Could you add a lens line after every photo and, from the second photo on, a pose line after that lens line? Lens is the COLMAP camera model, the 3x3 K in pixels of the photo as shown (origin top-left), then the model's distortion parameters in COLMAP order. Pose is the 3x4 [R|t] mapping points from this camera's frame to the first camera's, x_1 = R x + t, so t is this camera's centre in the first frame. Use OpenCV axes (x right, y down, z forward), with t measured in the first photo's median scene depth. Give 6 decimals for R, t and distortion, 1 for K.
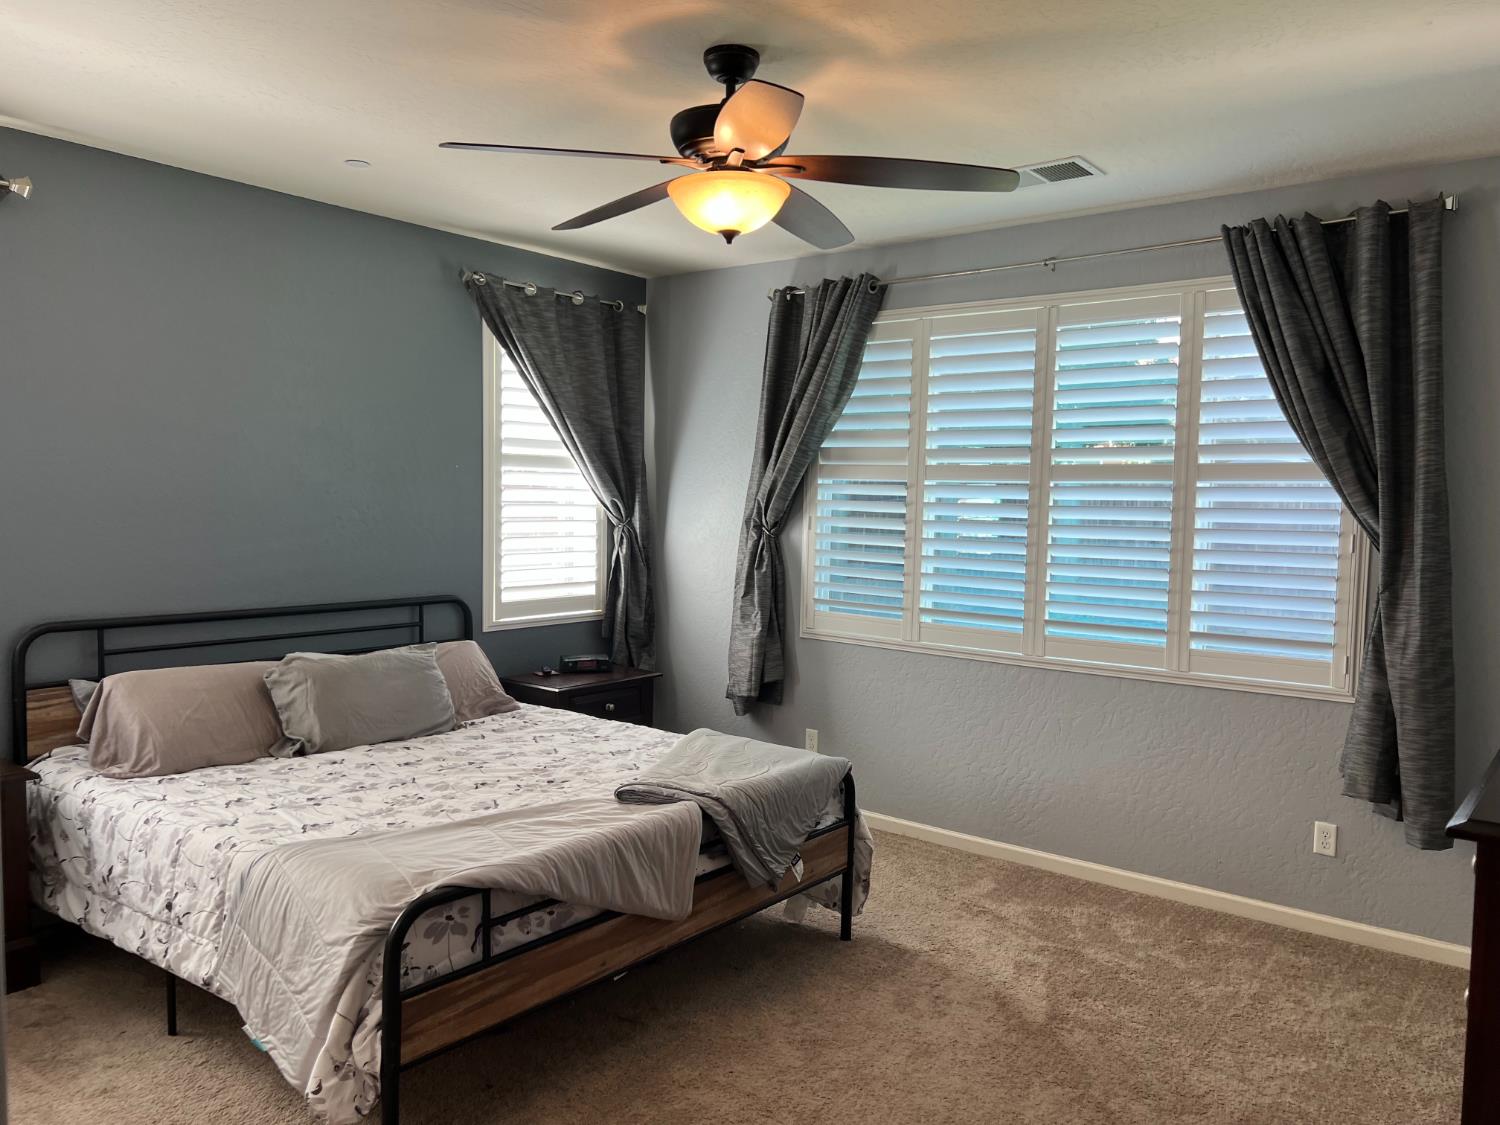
lens RADIAL K [[1119.8, 0, 750.0], [0, 1119.8, 562.5], [0, 0, 1]] dist [0.005982, 0.000565]
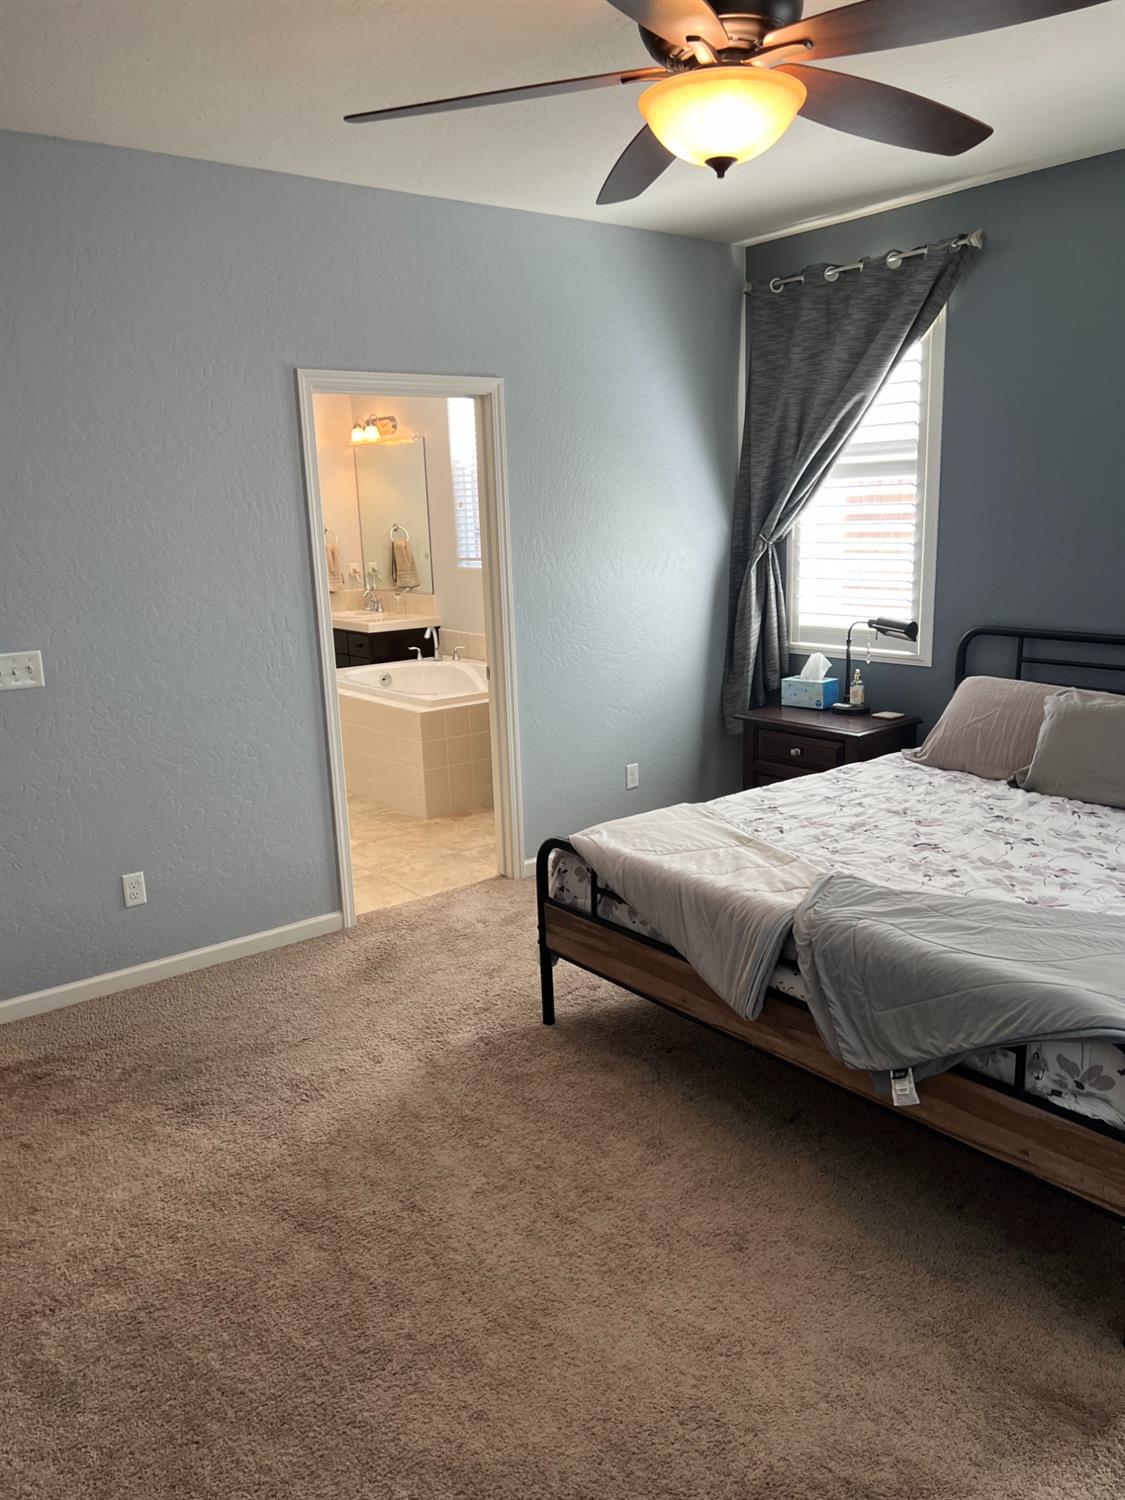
lens RADIAL K [[1168.3, 0, 563.1], [0, 1168.3, 785.5], [0, 0, 1]] dist [0.055277, 0.000350]
pose [[-0.226334, 0.216900, -0.949593, 0.683589], [-0.041810, 0.971830, 0.231945, -0.050745], [0.973152, 0.092199, -0.210889, 0.899338]]
